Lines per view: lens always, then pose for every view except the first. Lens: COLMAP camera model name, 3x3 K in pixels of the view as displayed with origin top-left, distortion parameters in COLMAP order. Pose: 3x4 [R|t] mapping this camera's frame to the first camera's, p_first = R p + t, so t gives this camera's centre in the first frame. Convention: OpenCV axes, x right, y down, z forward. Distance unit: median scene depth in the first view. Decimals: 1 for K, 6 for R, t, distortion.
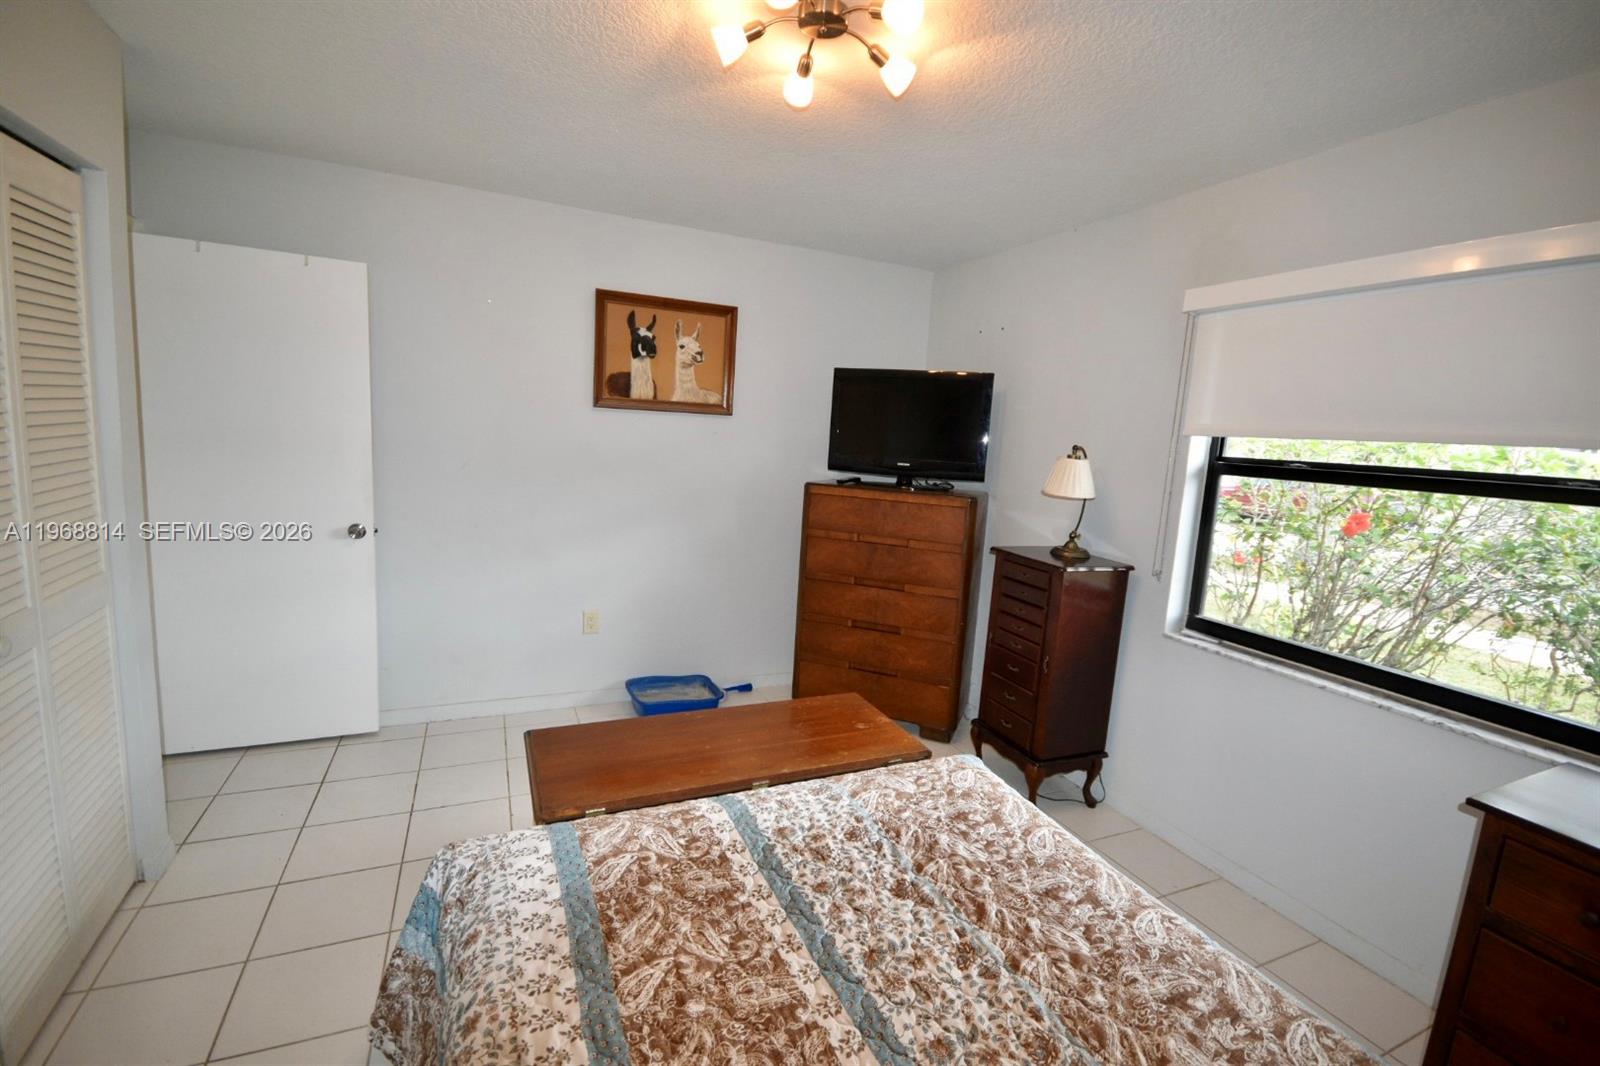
lens RADIAL K [[706.4, 0, 807.0], [0, 706.4, 527.9], [0, 0, 1]] dist [0.009621, -0.010015]
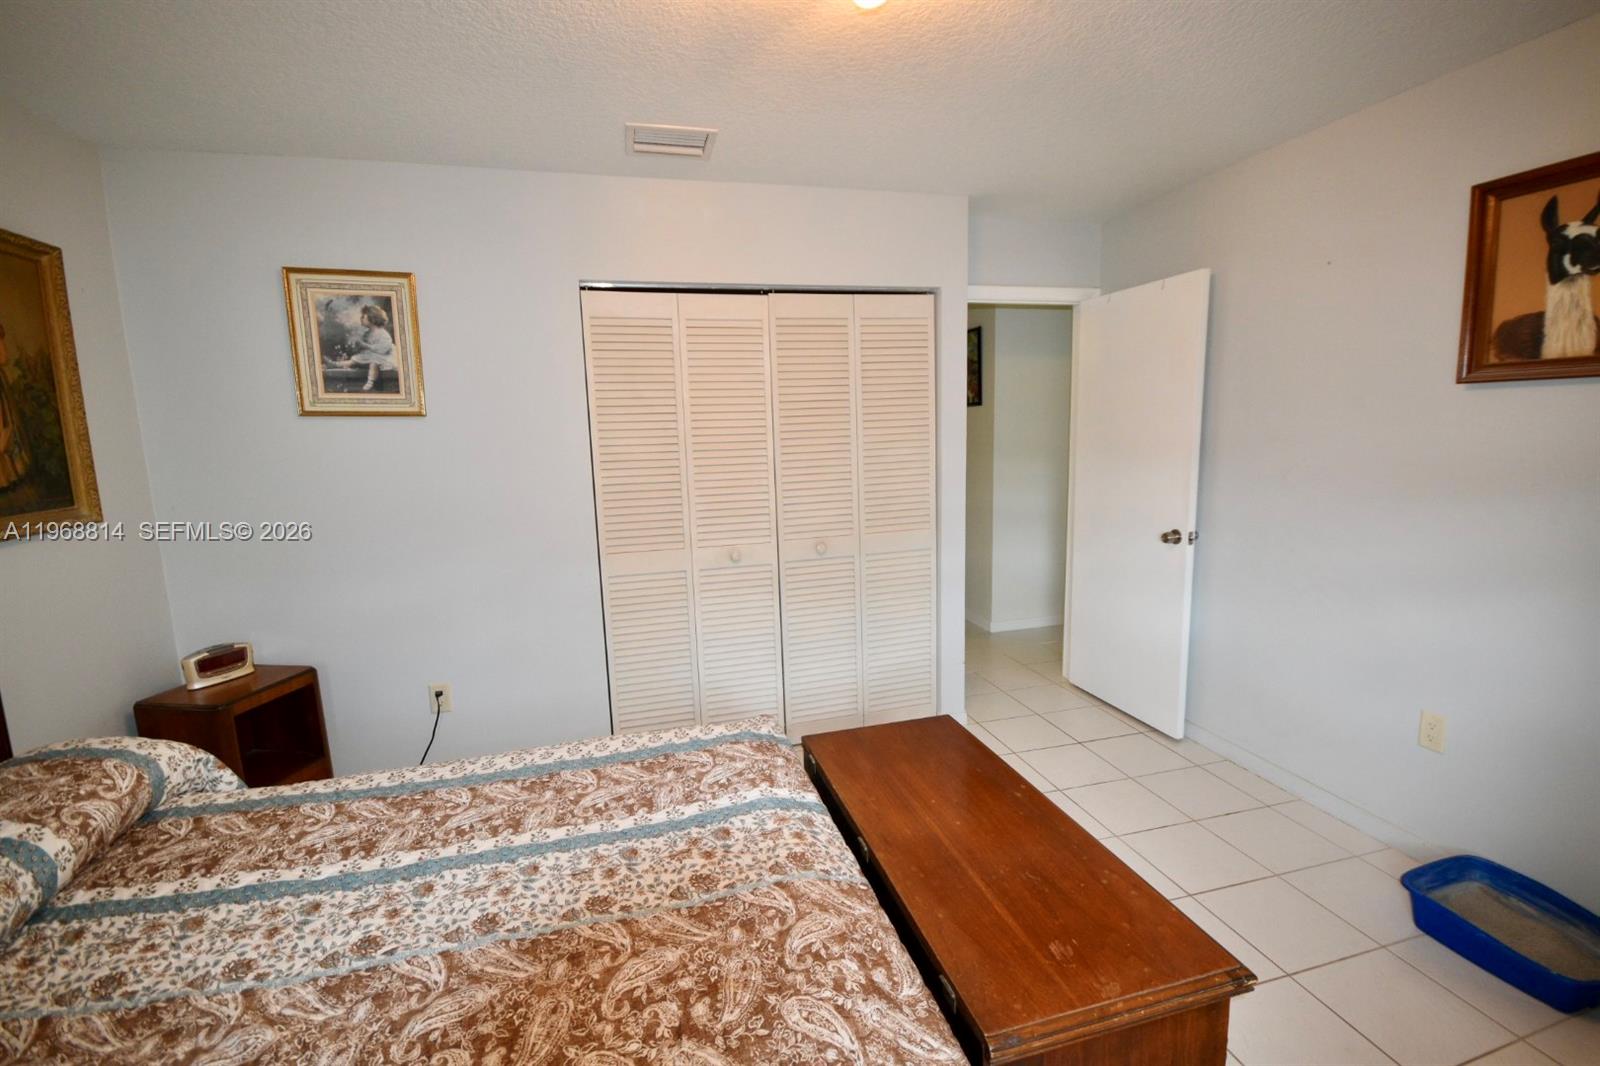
lens RADIAL K [[706.4, 0, 806.5], [0, 706.4, 532.1], [0, 0, 1]] dist [0.009621, -0.010015]
pose [[-0.169505, 0.094623, -0.980976, 0.403415], [-0.116152, 0.986525, 0.115228, -0.050044], [0.978661, 0.133475, -0.156230, 0.561985]]
